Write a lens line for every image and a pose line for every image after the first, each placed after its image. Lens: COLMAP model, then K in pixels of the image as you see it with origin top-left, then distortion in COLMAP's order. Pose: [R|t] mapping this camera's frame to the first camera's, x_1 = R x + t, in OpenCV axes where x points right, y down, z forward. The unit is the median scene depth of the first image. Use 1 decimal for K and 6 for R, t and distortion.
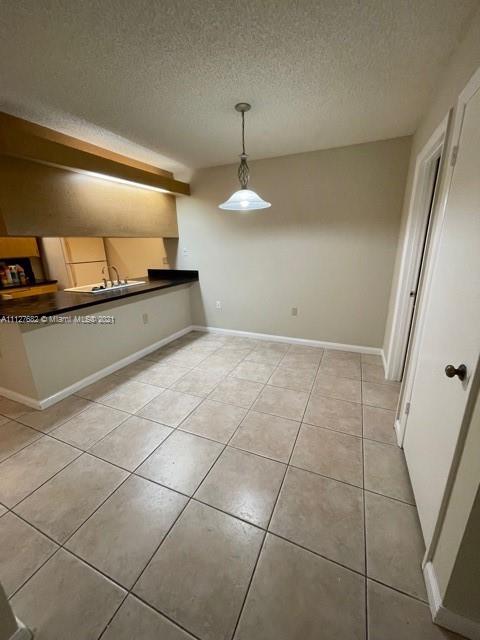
lens RADIAL K [[254.1, 0, 240.8], [0, 254.1, 316.3], [0, 0, 1]] dist [-0.005884, 0.002489]
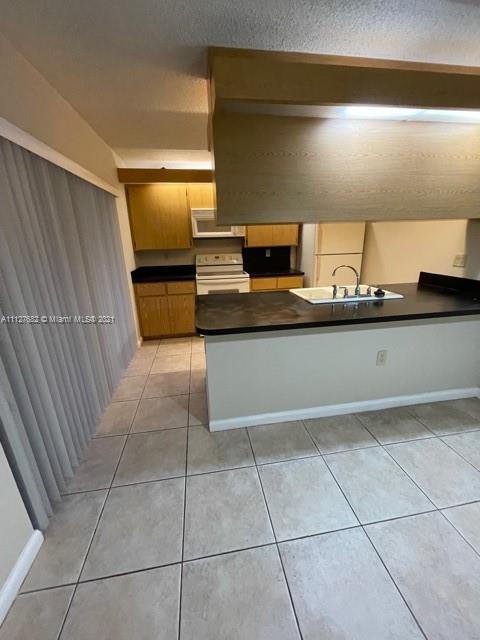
lens RADIAL K [[254.1, 0, 244.2], [0, 254.1, 317.8], [0, 0, 1]] dist [-0.005884, 0.002489]
pose [[0.543170, 0.263595, -0.797173, -0.121730], [-0.217935, 0.961163, 0.169325, -0.141886], [0.810846, 0.081759, 0.579521, 0.477712]]
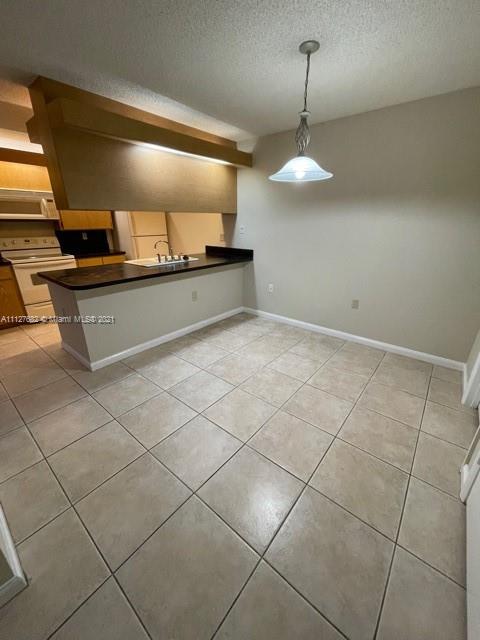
lens RADIAL K [[254.1, 0, 241.5], [0, 254.1, 316.5], [0, 0, 1]] dist [-0.005884, 0.002489]
pose [[0.963033, 0.118247, -0.242044, 0.071370], [-0.097342, 0.990550, 0.096620, -0.032032], [0.251181, -0.069487, 0.965443, 0.088227]]
